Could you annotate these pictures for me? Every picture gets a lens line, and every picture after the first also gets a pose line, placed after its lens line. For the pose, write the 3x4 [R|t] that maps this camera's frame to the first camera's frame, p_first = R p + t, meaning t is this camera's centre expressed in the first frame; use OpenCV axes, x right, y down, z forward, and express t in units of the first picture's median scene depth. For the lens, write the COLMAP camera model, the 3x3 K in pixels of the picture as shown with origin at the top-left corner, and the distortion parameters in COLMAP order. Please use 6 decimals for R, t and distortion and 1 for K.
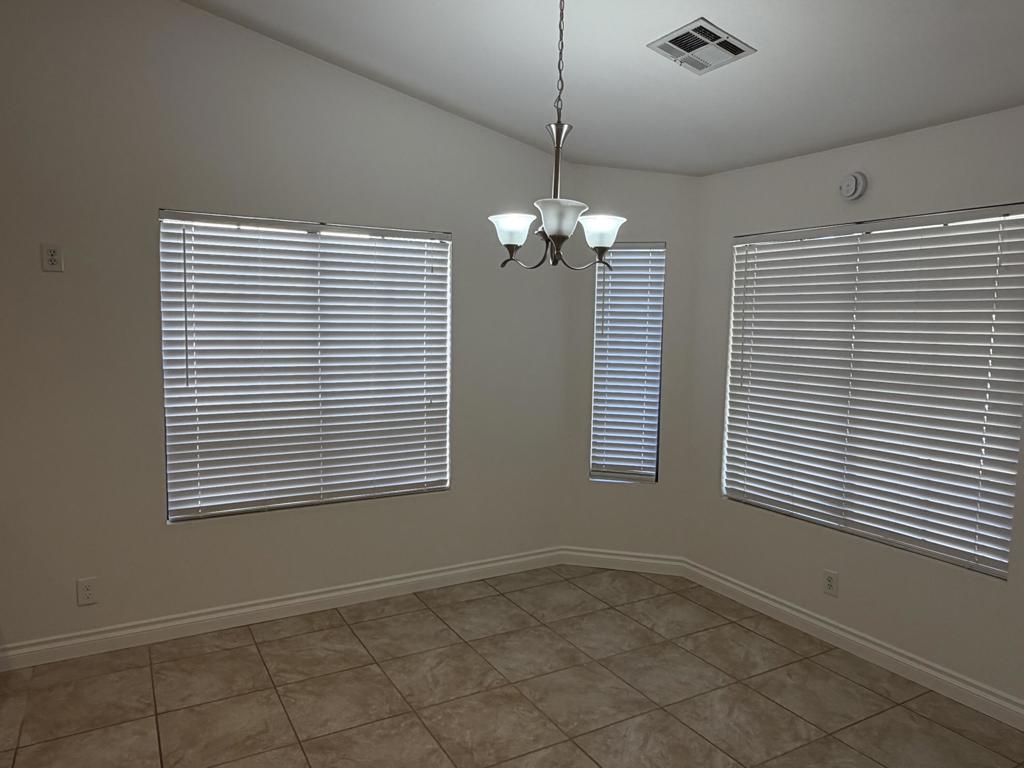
lens RADIAL K [[698.6, 0, 511.7], [0, 698.6, 379.0], [0, 0, 1]] dist [0.004201, 0.000168]
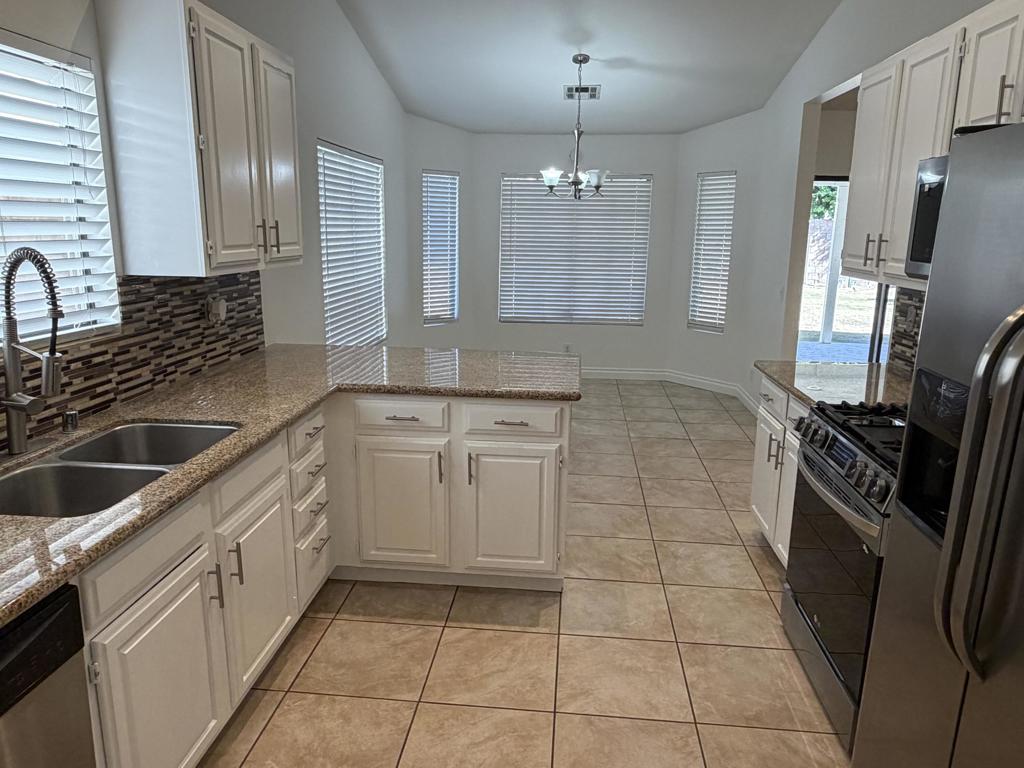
lens RADIAL K [[698.6, 0, 509.5], [0, 698.6, 380.7], [0, 0, 1]] dist [0.004201, 0.000168]
pose [[0.573545, -0.185432, 0.797910, -1.421761], [0.065052, 0.981277, 0.181286, -0.008084], [-0.816587, -0.052070, 0.574869, -0.078052]]
